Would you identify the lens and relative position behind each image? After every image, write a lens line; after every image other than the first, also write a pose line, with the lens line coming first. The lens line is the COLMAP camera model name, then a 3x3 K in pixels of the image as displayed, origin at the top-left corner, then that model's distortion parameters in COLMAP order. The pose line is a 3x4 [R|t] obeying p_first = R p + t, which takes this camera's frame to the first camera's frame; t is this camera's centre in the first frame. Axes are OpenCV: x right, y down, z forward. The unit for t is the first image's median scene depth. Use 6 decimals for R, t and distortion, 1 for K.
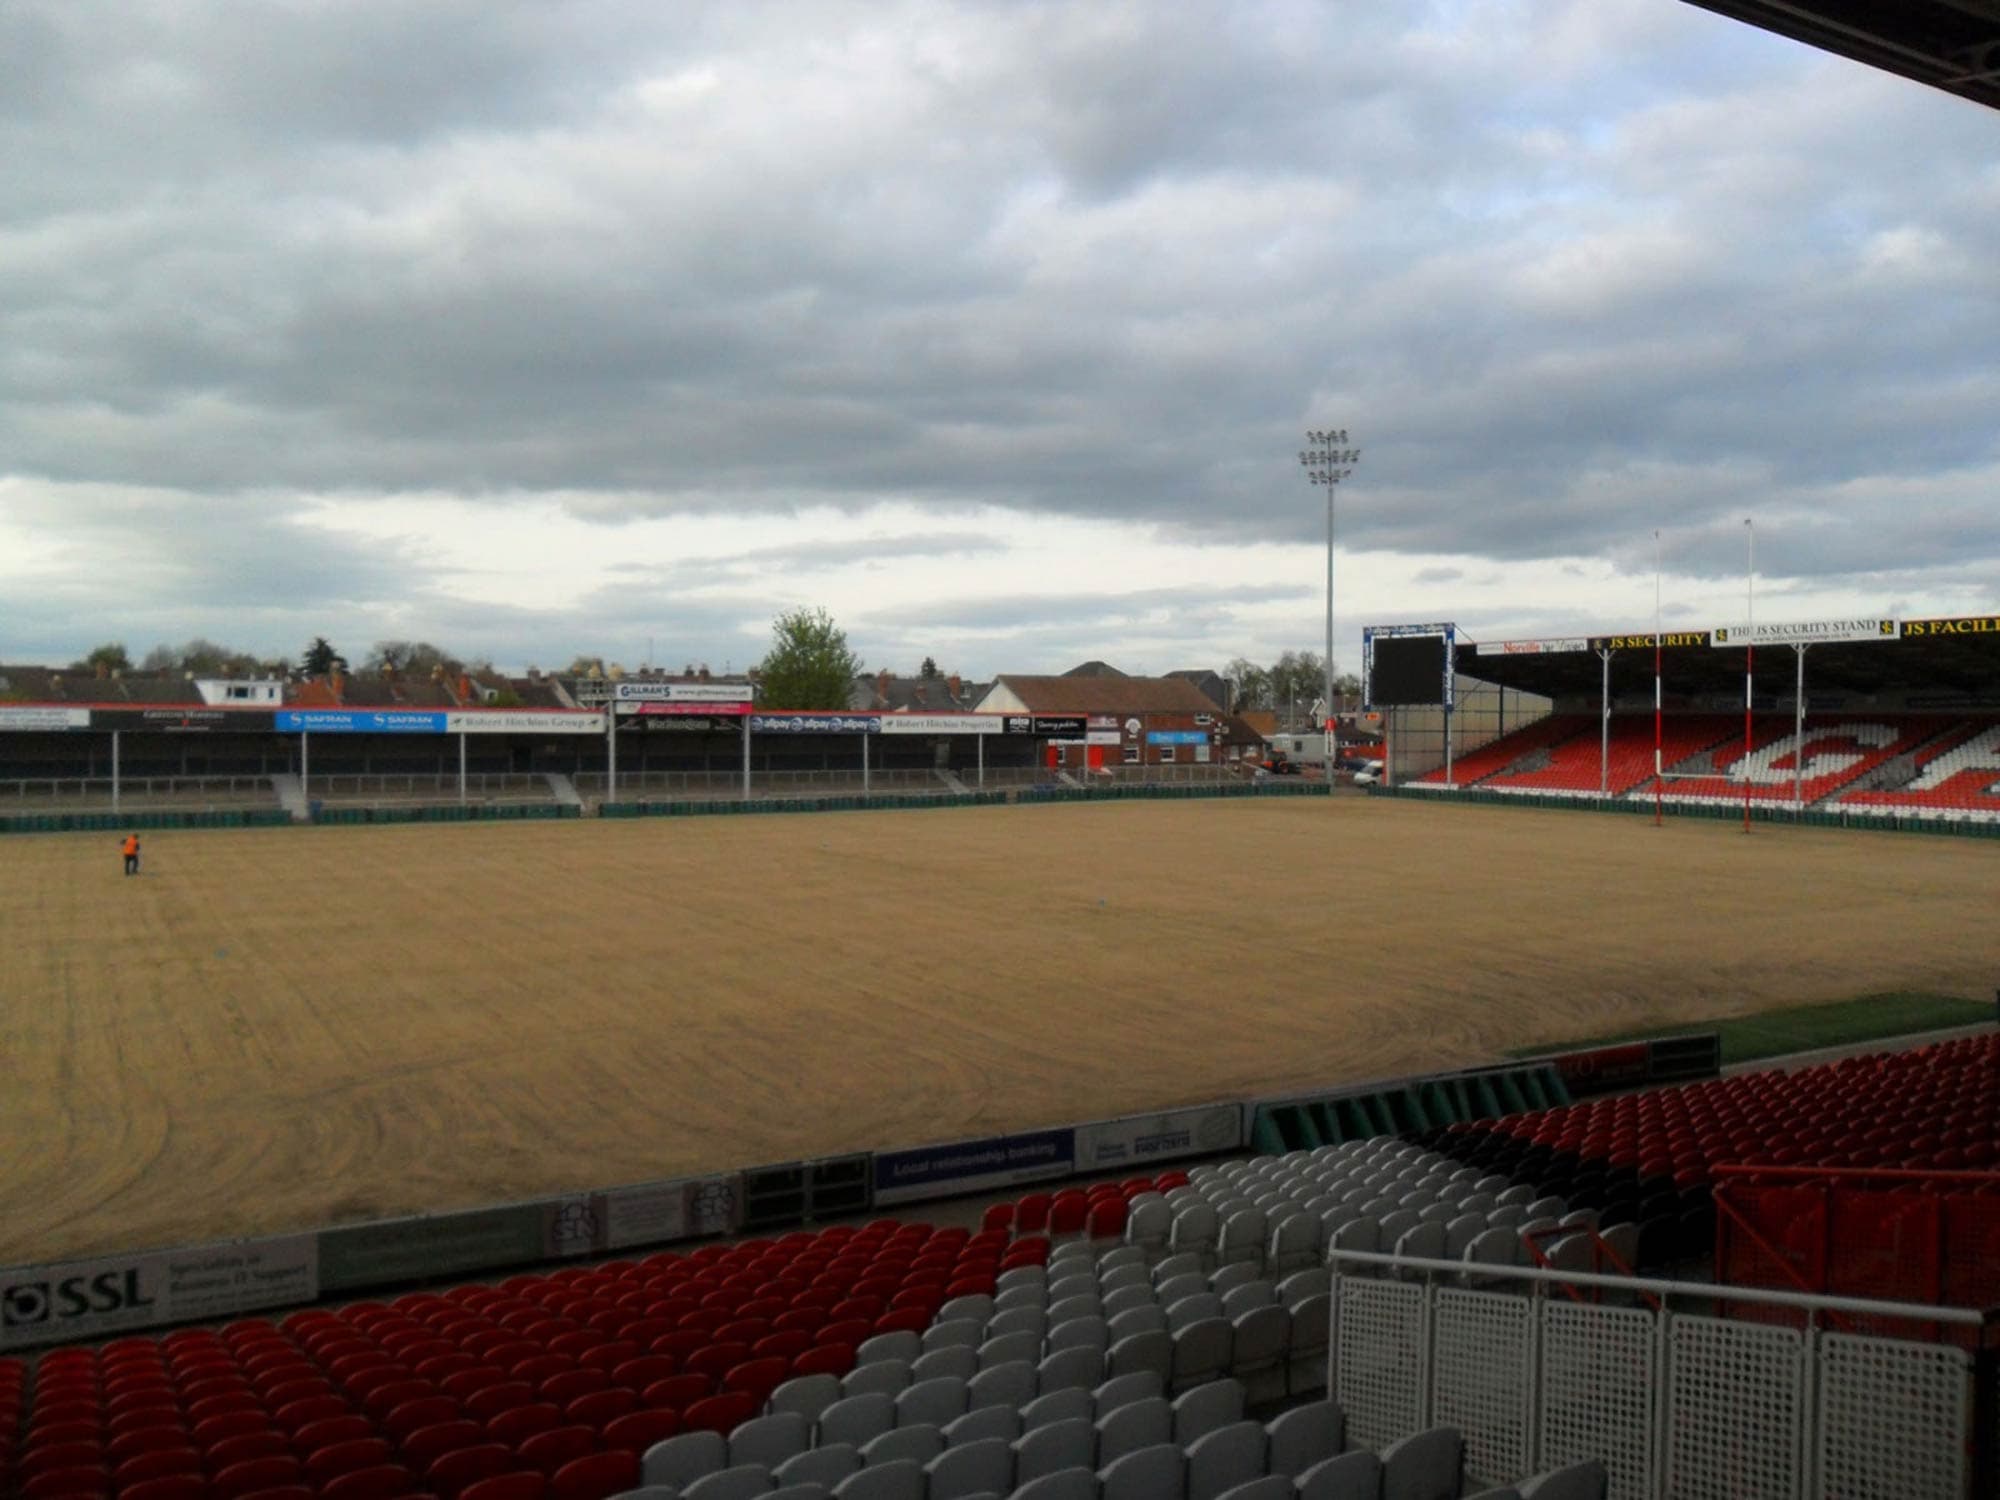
lens RADIAL K [[1612.6, 0, 1000.0], [0, 1612.6, 750.0], [0, 0, 1]] dist [-0.029229, 0.007506]
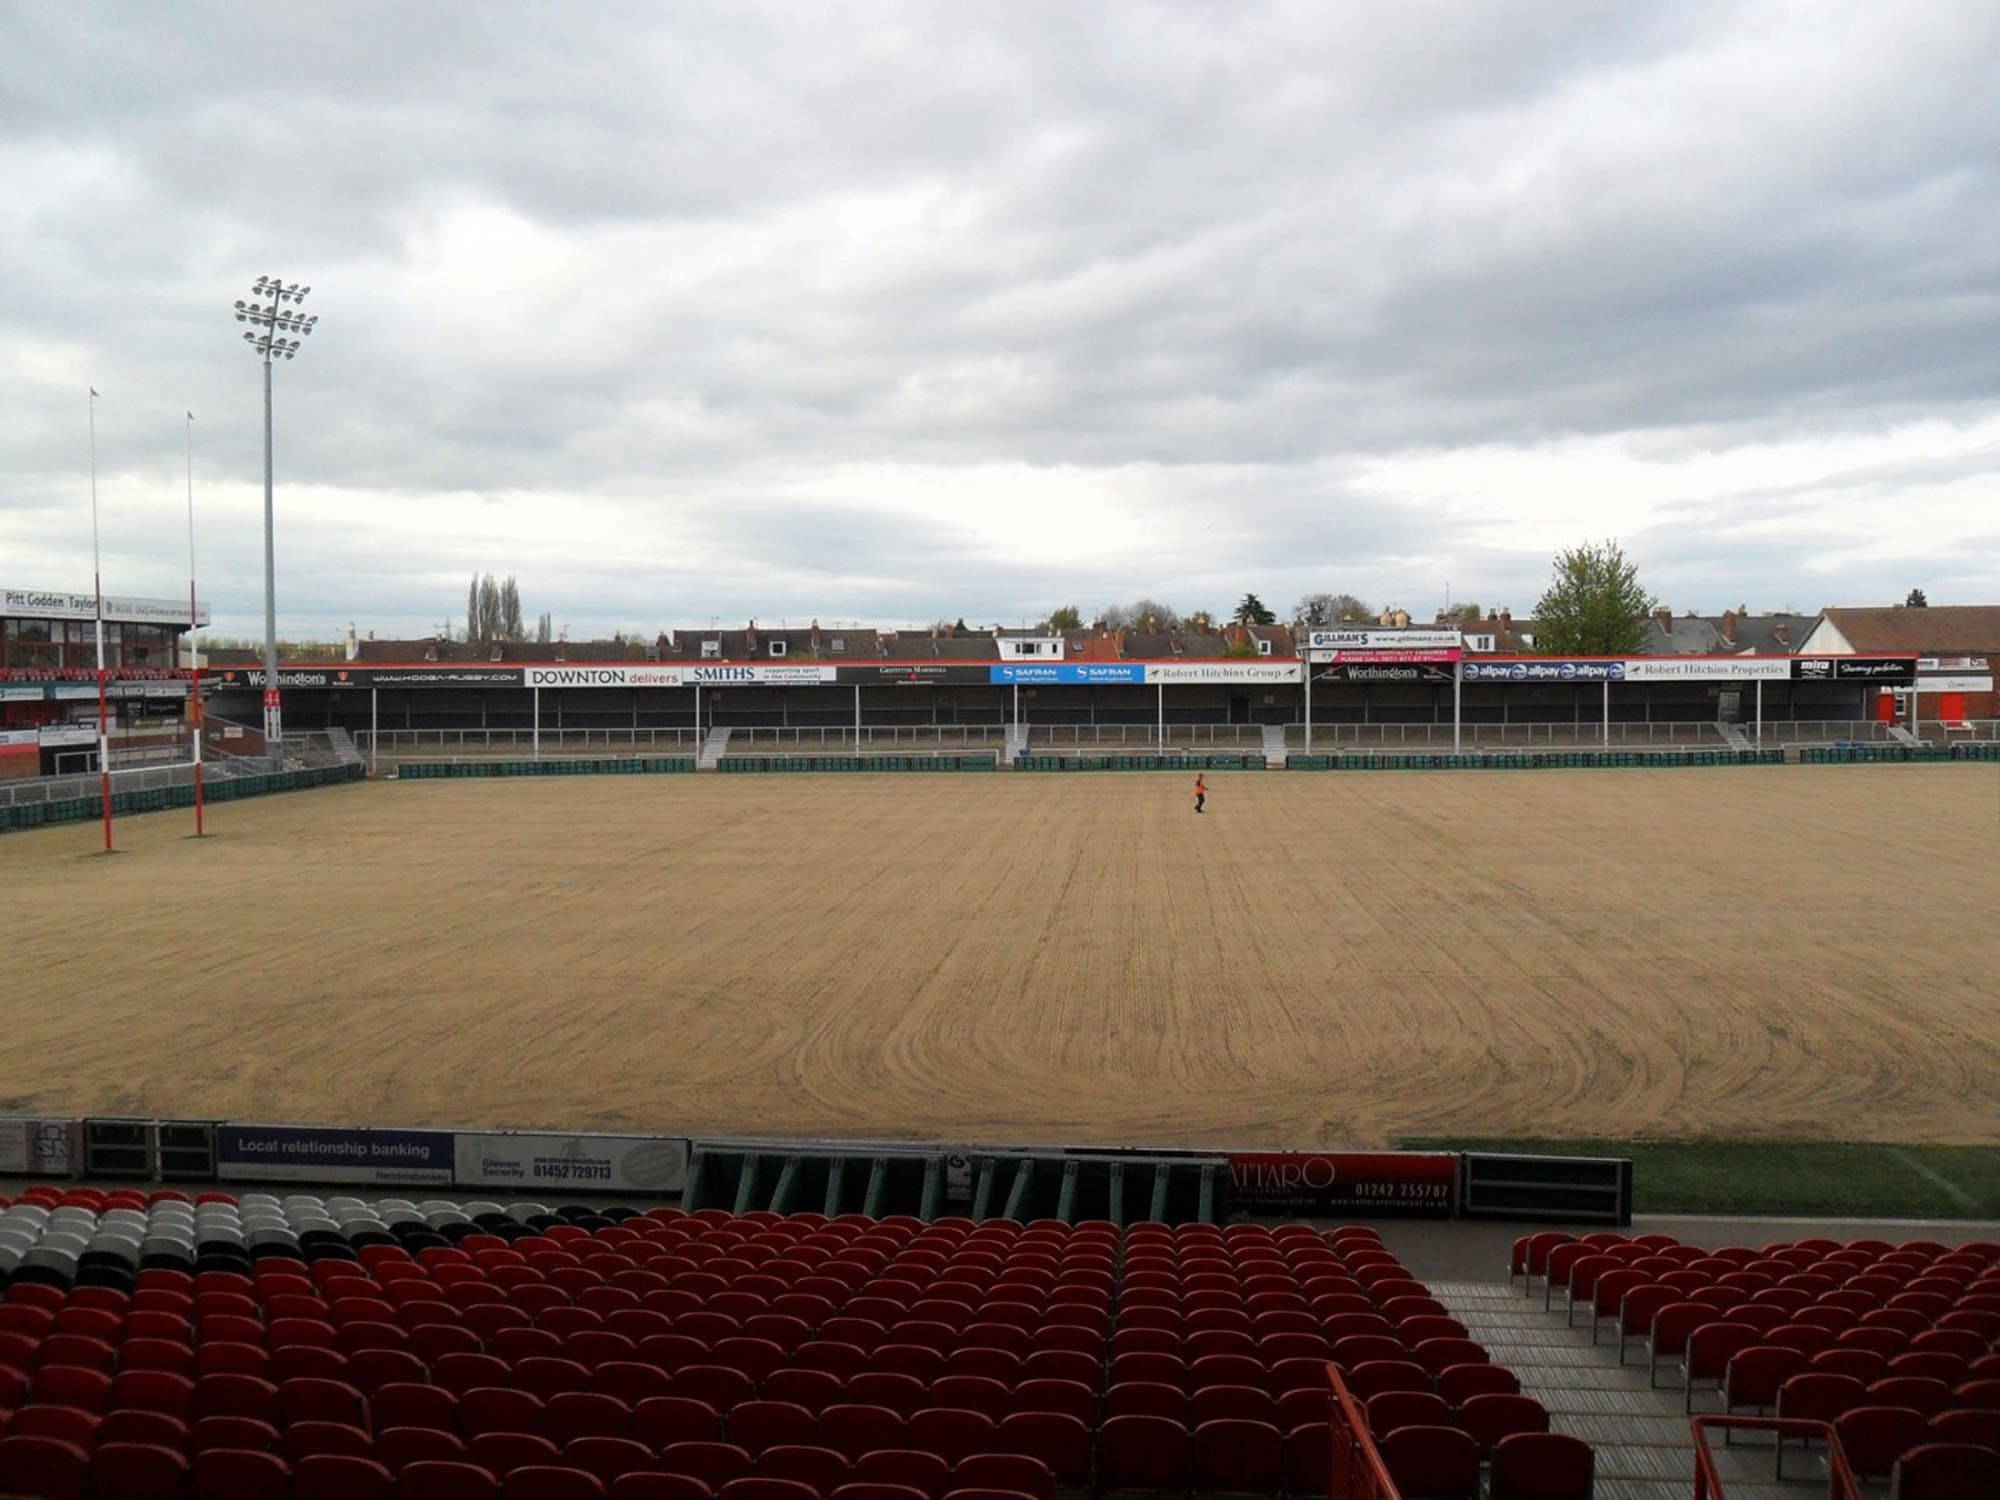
lens RADIAL K [[1612.6, 0, 1000.0], [0, 1612.6, 750.0], [0, 0, 1]] dist [-0.029229, 0.007506]
pose [[0.808937, 0.016134, -0.587674, 0.175859], [0.002506, 0.999520, 0.030891, -0.000628], [0.587890, -0.026462, 0.808508, 0.102287]]
